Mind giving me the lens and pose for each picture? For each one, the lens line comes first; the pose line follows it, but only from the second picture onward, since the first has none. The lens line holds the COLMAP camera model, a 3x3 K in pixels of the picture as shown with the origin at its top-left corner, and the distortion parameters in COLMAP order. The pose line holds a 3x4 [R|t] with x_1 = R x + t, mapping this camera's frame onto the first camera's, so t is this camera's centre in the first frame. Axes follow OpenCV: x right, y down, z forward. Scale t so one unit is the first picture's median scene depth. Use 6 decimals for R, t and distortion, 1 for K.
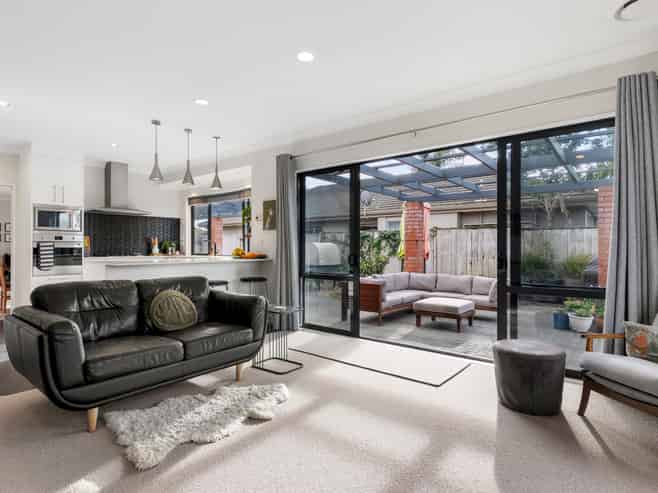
lens RADIAL K [[373.7, 0, 339.9], [0, 373.7, 249.2], [0, 0, 1]] dist [0.003428, 0.000895]
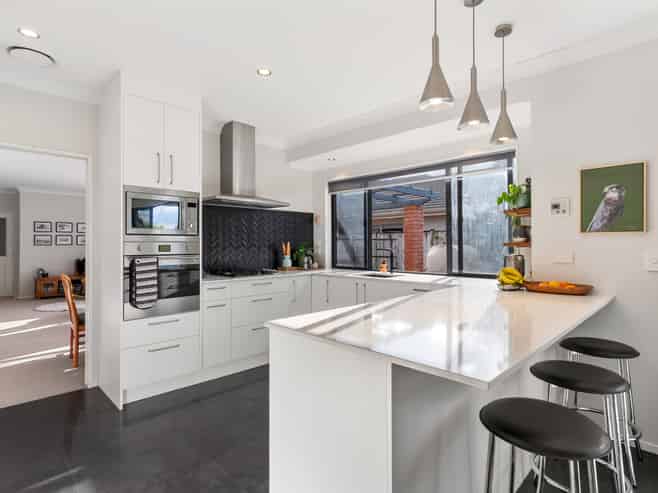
lens RADIAL K [[357.9, 0, 331.0], [0, 357.9, 245.5], [0, 0, 1]] dist [-0.004369, -0.000675]
pose [[0.993474, -0.000201, -0.114057, -0.384228], [0.000059, 0.999999, -0.001244, -0.028497], [0.114058, 0.001229, 0.993473, 0.433424]]
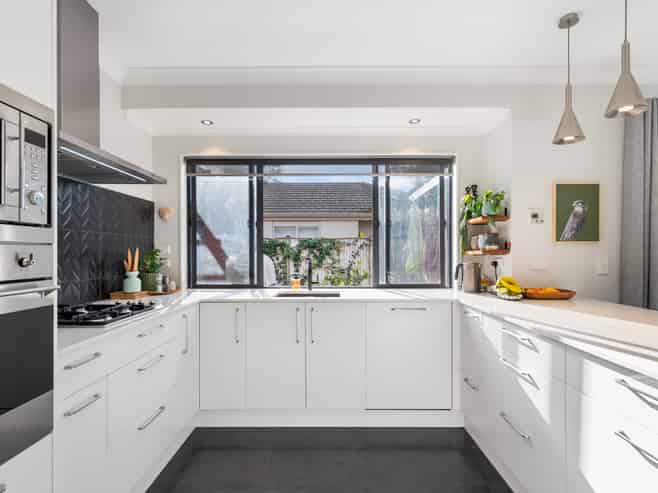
lens RADIAL K [[355.1, 0, 327.5], [0, 355.1, 253.0], [0, 0, 1]] dist [-0.001439, -0.000312]
pose [[0.787585, -0.002370, 0.616201, -0.619739], [0.003736, 0.999993, -0.000929, -0.029660], [-0.616194, 0.003034, 0.787588, 0.671906]]
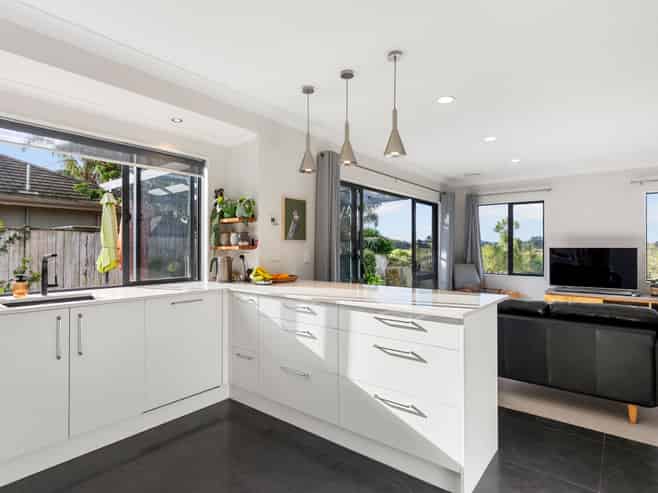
lens RADIAL K [[357.9, 0, 331.0], [0, 357.9, 245.5], [0, 0, 1]] dist [-0.004369, -0.000675]
pose [[0.007581, 0.006332, 0.999951, -0.718453], [0.003349, 0.999974, -0.006357, -0.029603], [-0.999966, 0.003397, 0.007559, 0.752992]]
